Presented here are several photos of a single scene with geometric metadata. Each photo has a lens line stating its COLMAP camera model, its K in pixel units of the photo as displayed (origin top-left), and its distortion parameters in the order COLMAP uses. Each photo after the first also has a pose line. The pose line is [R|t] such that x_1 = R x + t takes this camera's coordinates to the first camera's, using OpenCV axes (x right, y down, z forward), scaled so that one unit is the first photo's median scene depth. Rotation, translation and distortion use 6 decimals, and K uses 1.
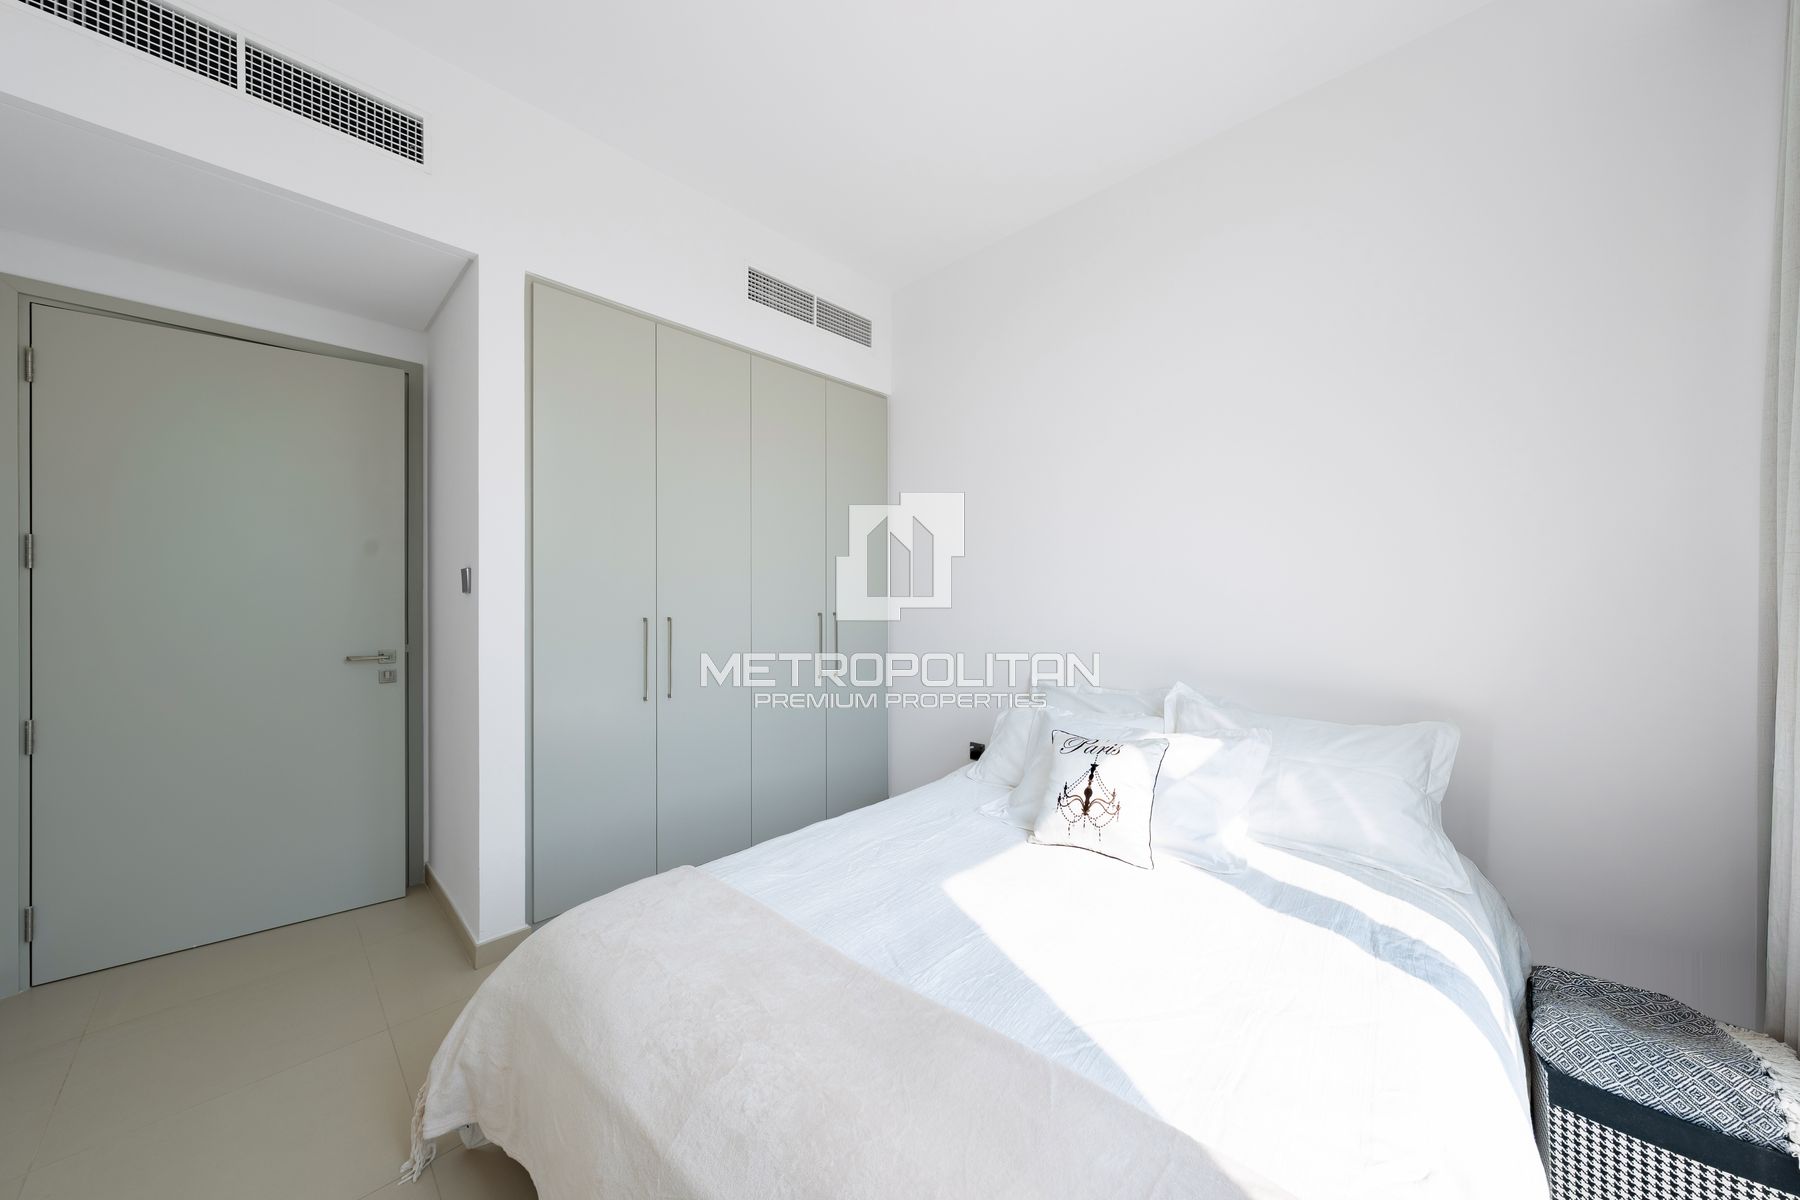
lens RADIAL K [[611.6, 0, 898.3], [0, 611.6, 599.9], [0, 0, 1]] dist [-0.003780, 0.000143]
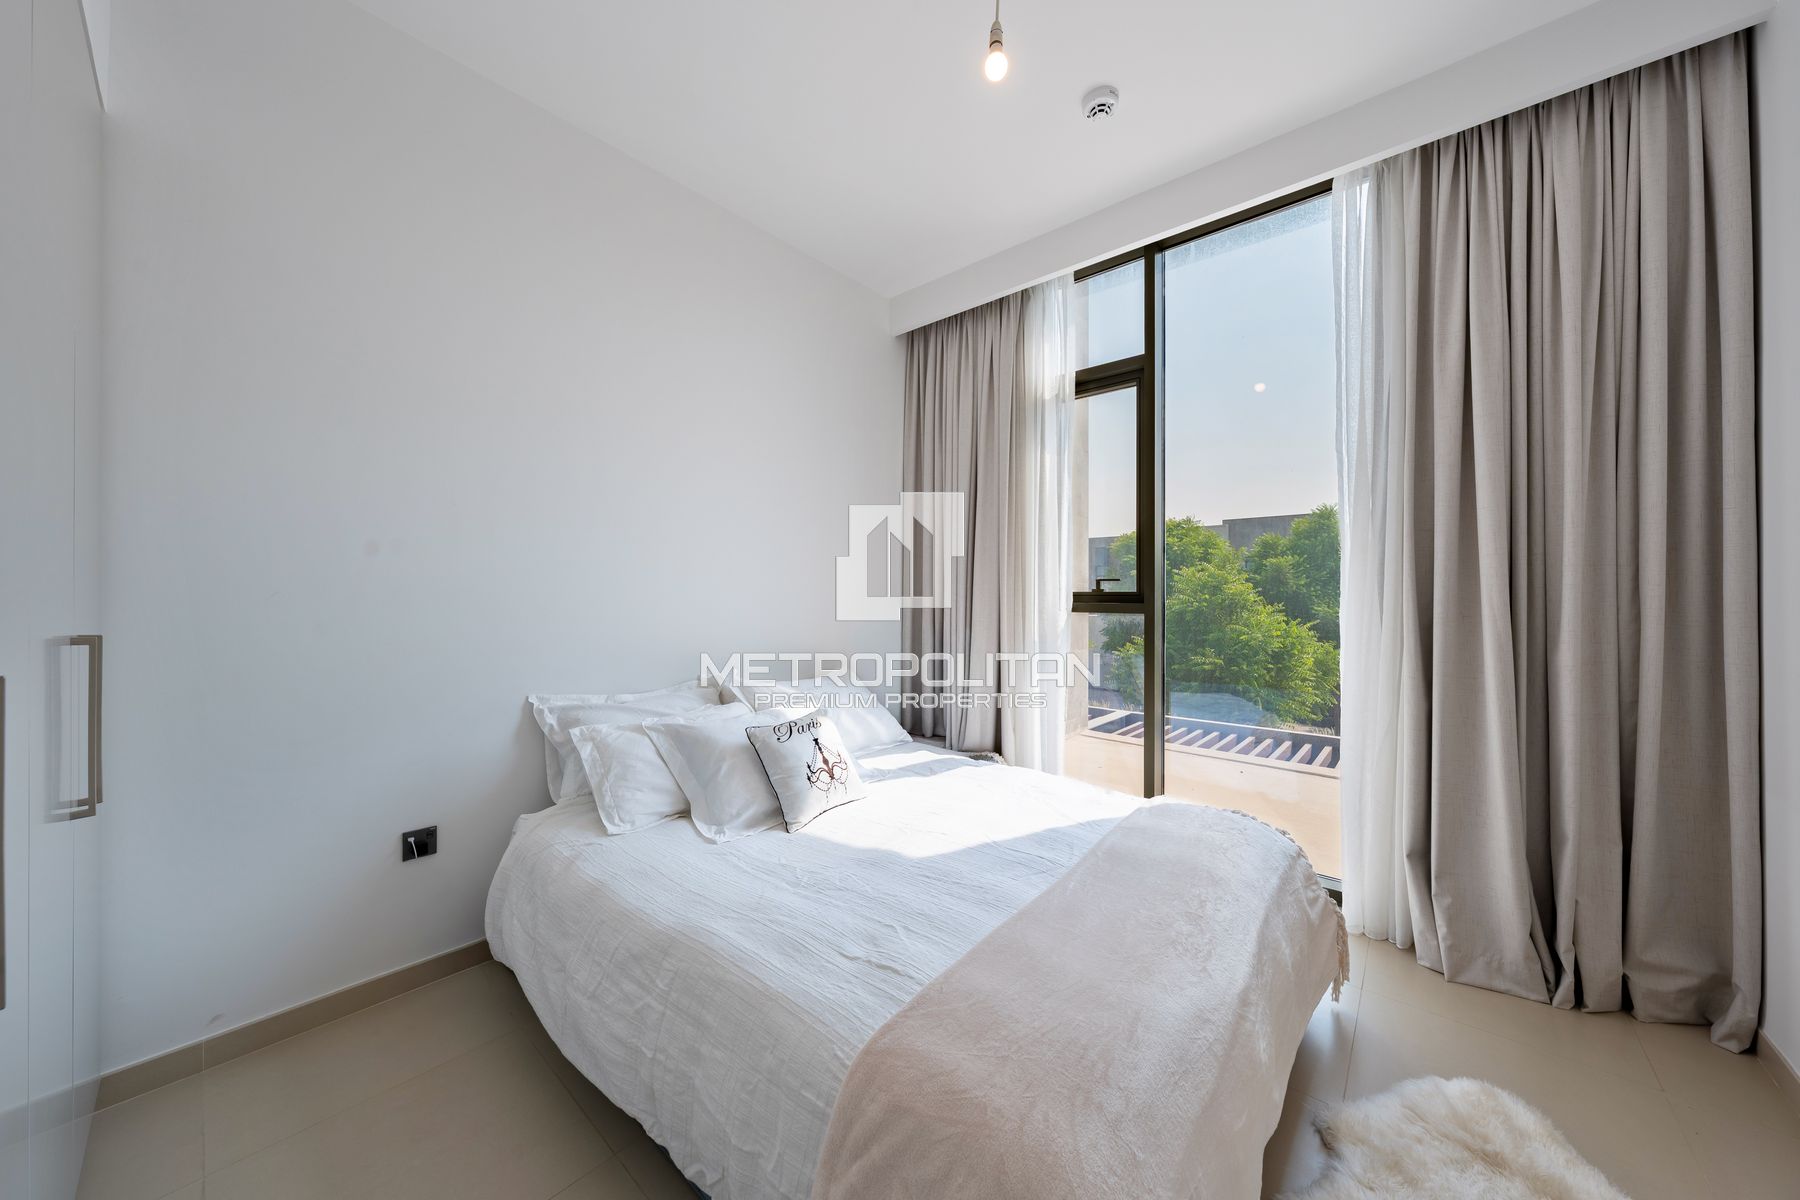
lens RADIAL K [[611.6, 0, 897.5], [0, 611.6, 596.7], [0, 0, 1]] dist [-0.003780, 0.000143]
pose [[-0.053962, -0.001433, 0.998542, -0.887438], [0.002009, 0.999997, 0.001544, -0.002804], [-0.998541, 0.002089, -0.053959, 0.946488]]
